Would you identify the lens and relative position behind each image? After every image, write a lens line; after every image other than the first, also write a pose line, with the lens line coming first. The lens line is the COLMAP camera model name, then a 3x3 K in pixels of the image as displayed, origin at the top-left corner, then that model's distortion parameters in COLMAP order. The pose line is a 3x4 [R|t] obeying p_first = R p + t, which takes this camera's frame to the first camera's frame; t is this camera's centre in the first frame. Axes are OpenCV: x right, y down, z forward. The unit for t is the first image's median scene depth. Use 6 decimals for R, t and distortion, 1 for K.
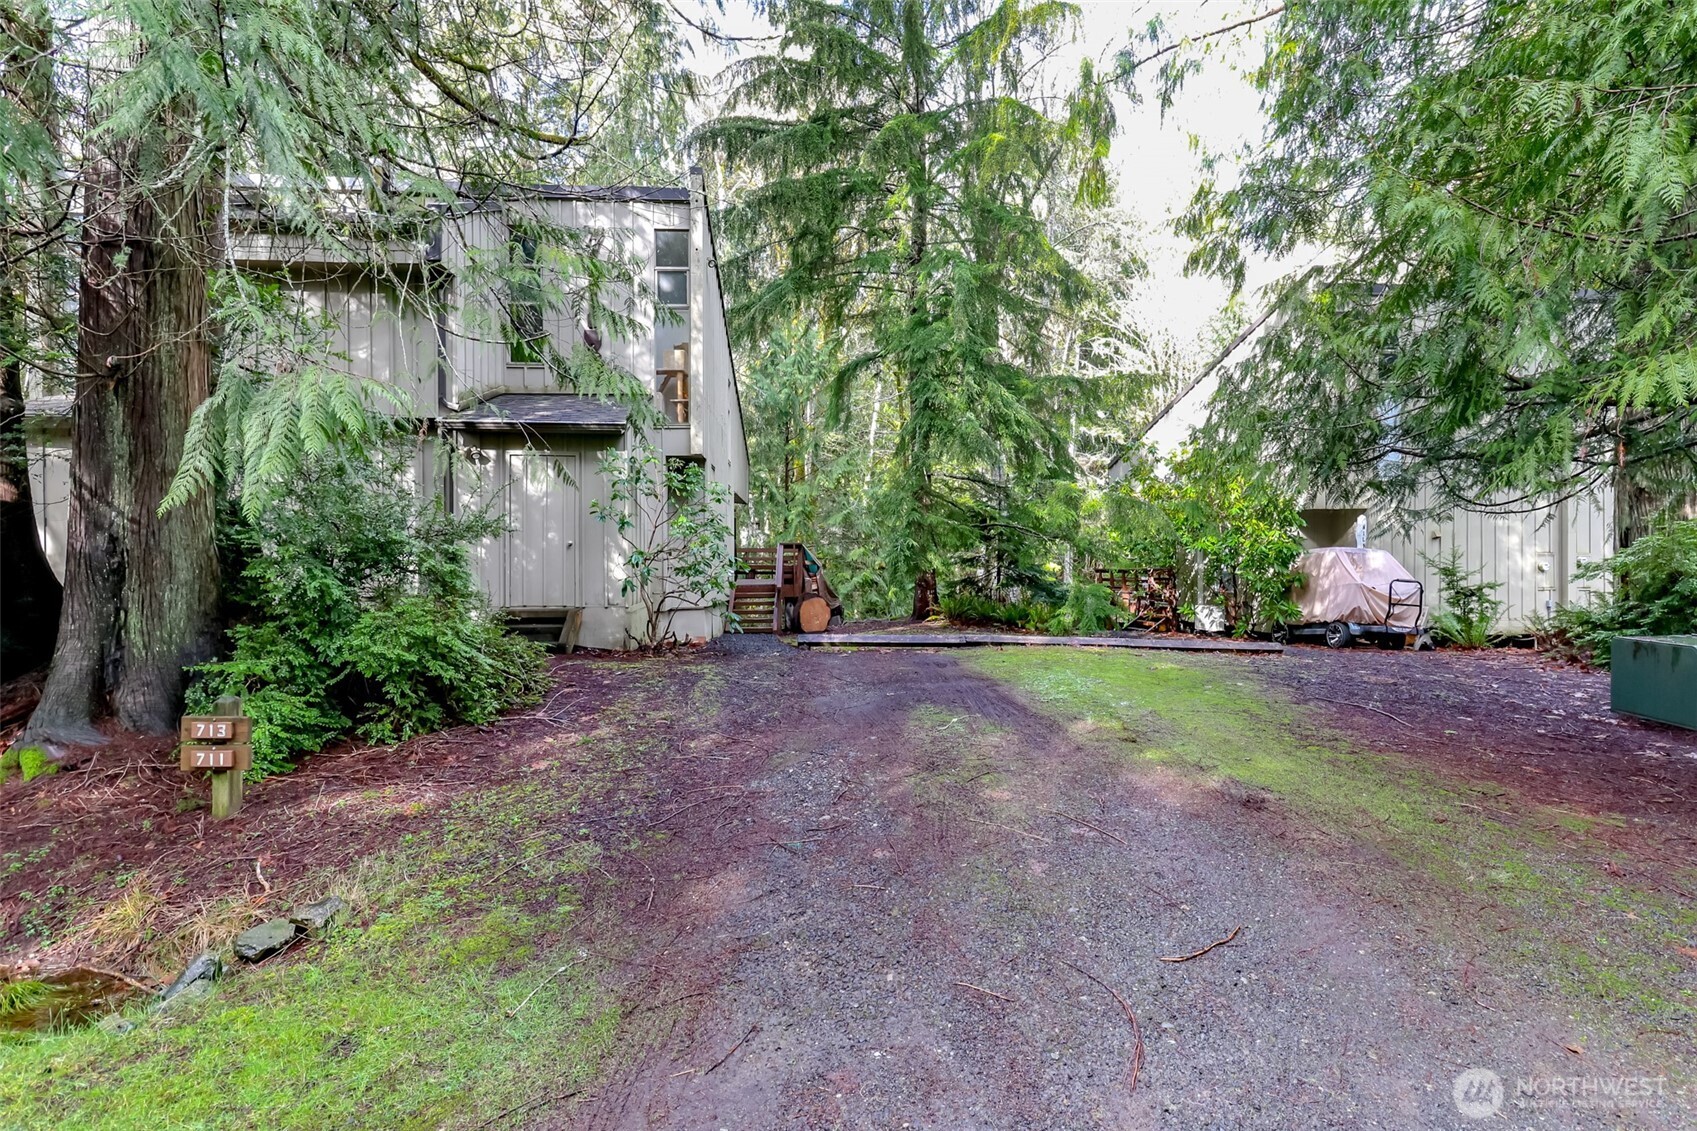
lens RADIAL K [[858.8, 0, 848.6], [0, 858.8, 557.6], [0, 0, 1]] dist [0.003017, 0.000320]
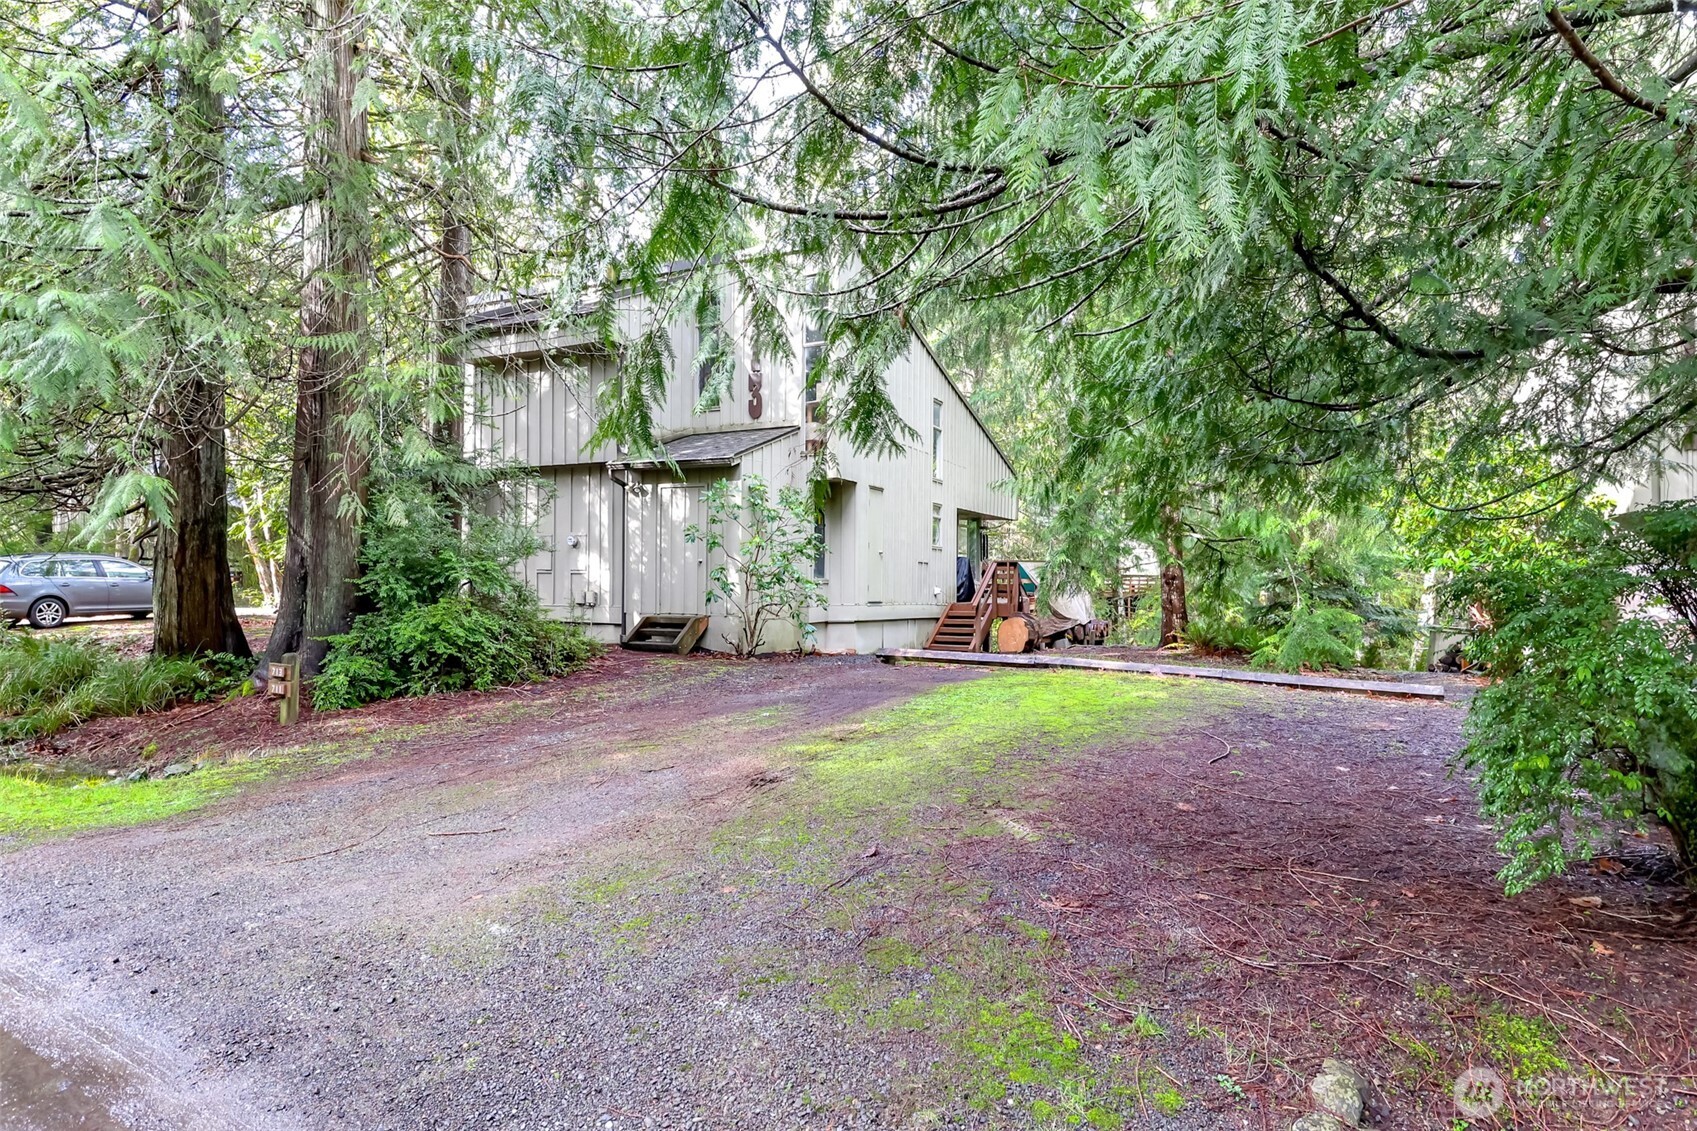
lens RADIAL K [[942.6, 0, 848.3], [0, 942.6, 568.3], [0, 0, 1]] dist [0.000755, 0.000115]
pose [[0.871974, 0.003394, -0.489540, 0.494031], [-0.007842, 0.999944, -0.007036, 0.000822], [0.489489, 0.009974, 0.871952, -0.029248]]
